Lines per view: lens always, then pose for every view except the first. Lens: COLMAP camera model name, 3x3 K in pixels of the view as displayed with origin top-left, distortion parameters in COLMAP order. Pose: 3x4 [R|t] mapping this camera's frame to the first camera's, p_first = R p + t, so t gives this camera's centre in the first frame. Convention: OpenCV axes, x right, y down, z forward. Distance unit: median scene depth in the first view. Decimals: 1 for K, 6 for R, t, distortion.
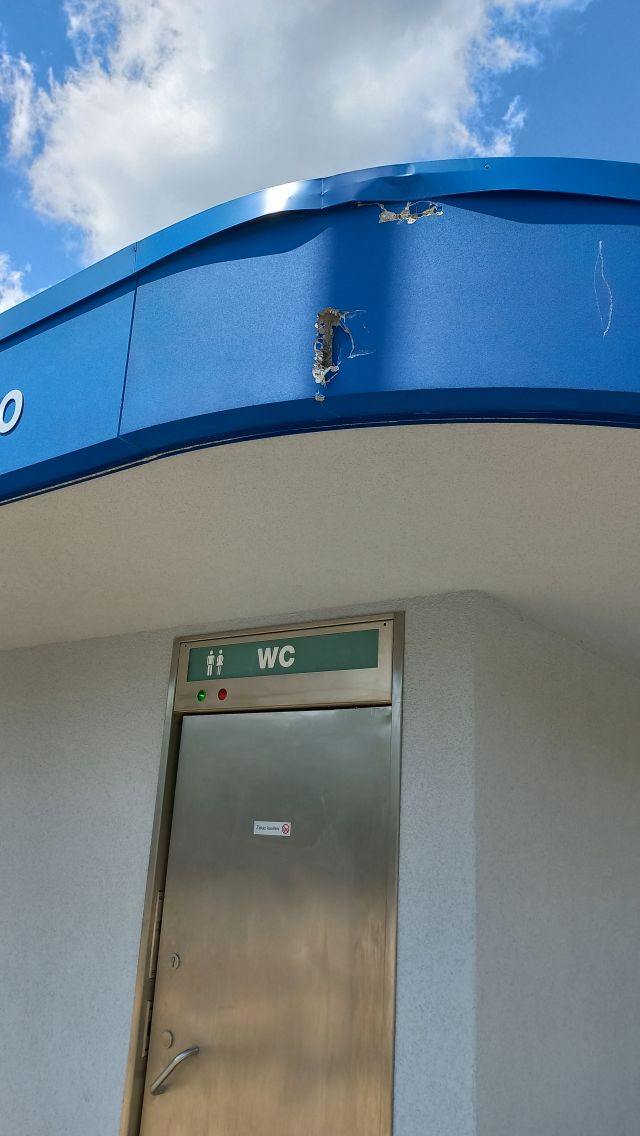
lens RADIAL K [[824.6, 0, 322.2], [0, 824.6, 558.8], [0, 0, 1]] dist [0.013782, -0.009573]
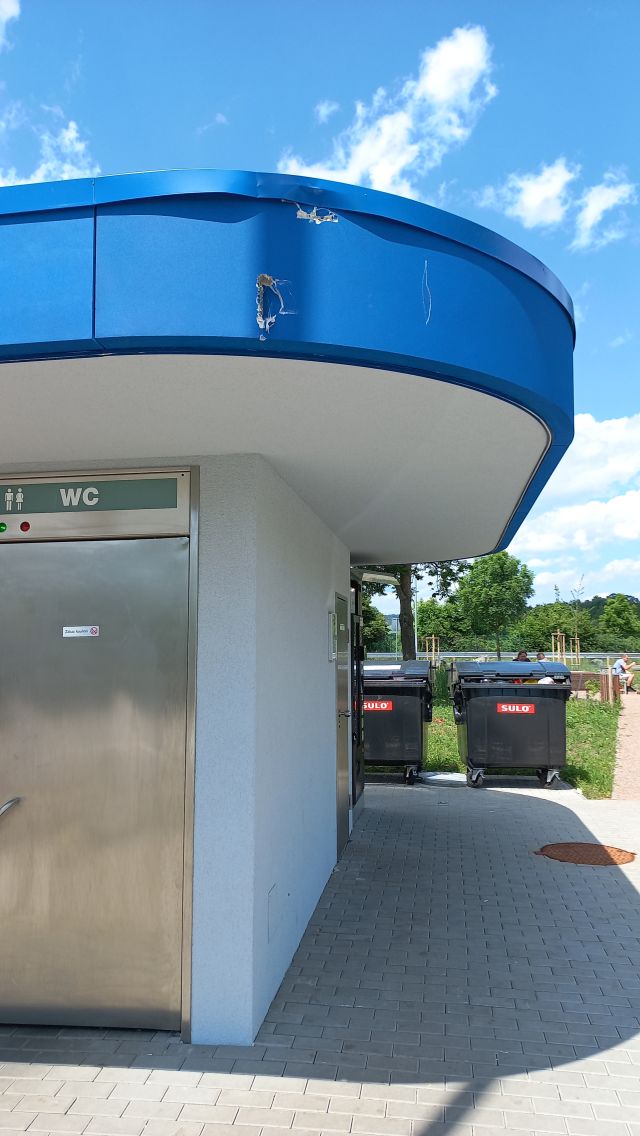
lens RADIAL K [[824.6, 0, 317.3], [0, 824.6, 571.0], [0, 0, 1]] dist [0.013782, -0.009573]
pose [[0.883062, -0.017009, 0.468948, -0.347417], [-0.084635, 0.977181, 0.194817, -0.043814], [-0.461561, -0.211725, 0.861472, -0.250387]]
